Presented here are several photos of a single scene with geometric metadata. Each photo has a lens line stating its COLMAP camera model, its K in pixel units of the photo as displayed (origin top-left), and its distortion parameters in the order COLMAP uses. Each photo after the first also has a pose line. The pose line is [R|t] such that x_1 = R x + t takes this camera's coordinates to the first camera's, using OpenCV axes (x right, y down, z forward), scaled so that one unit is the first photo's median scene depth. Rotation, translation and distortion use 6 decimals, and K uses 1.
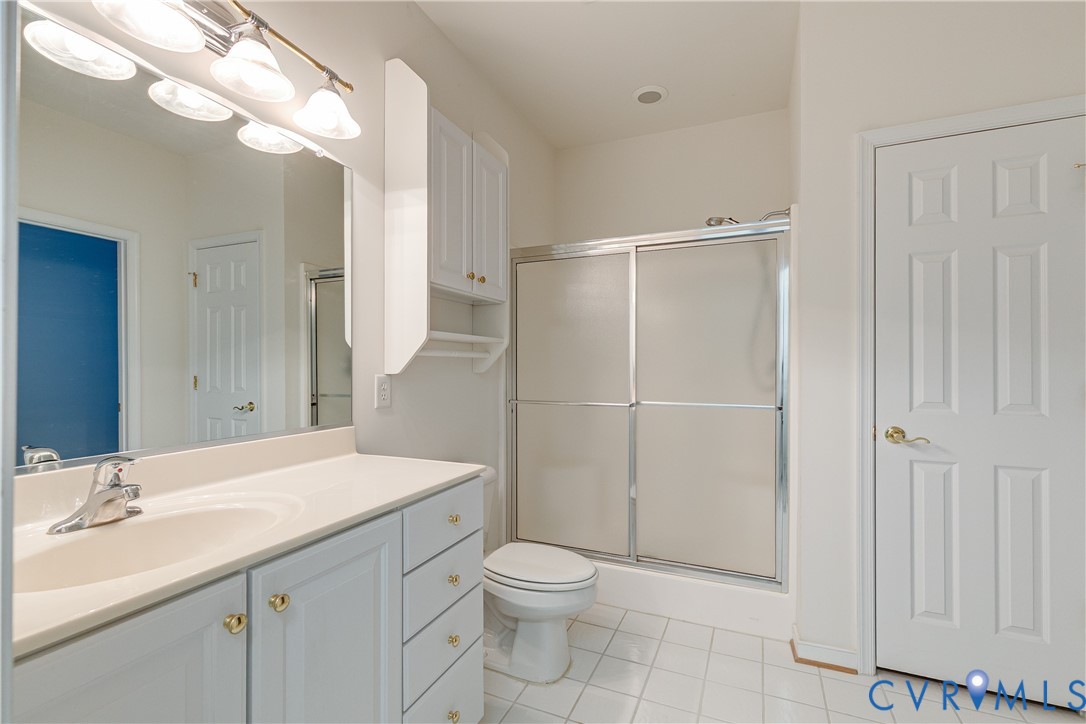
lens RADIAL K [[491.6, 0, 559.2], [0, 491.6, 367.3], [0, 0, 1]] dist [0.003001, -0.000884]
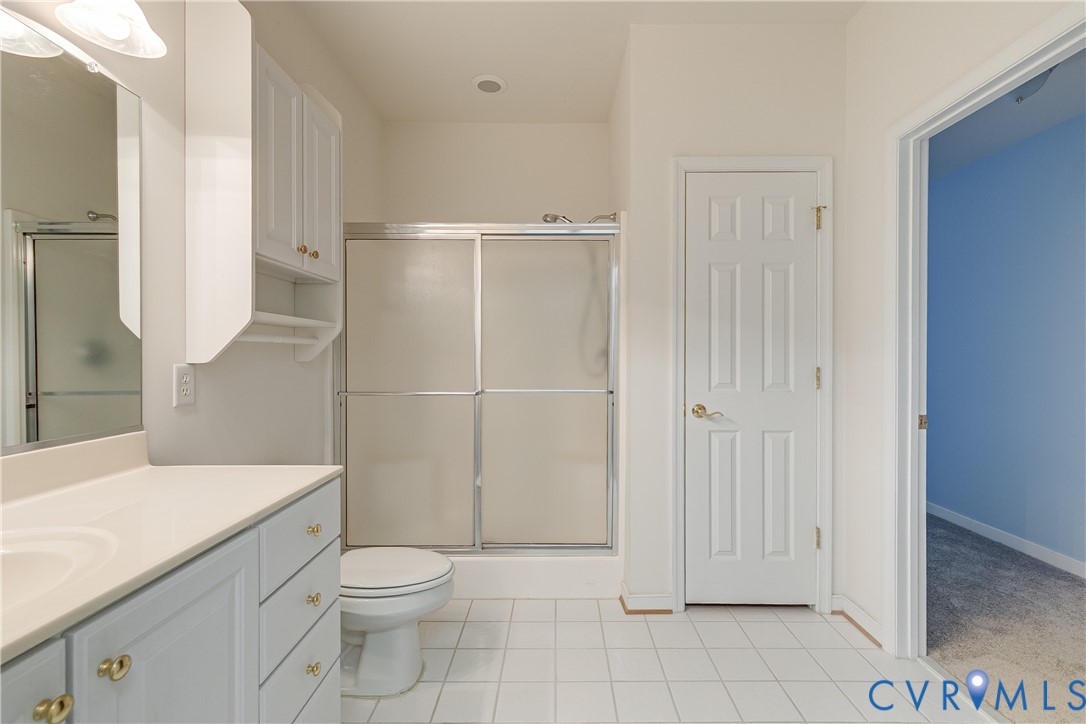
lens RADIAL K [[491.6, 0, 567.5], [0, 491.6, 359.7], [0, 0, 1]] dist [0.003001, -0.000884]
pose [[0.913920, -0.002863, 0.405885, -0.107631], [0.000045, 0.999976, 0.006950, 0.002024], [-0.405895, -0.006333, 0.913898, 0.019680]]
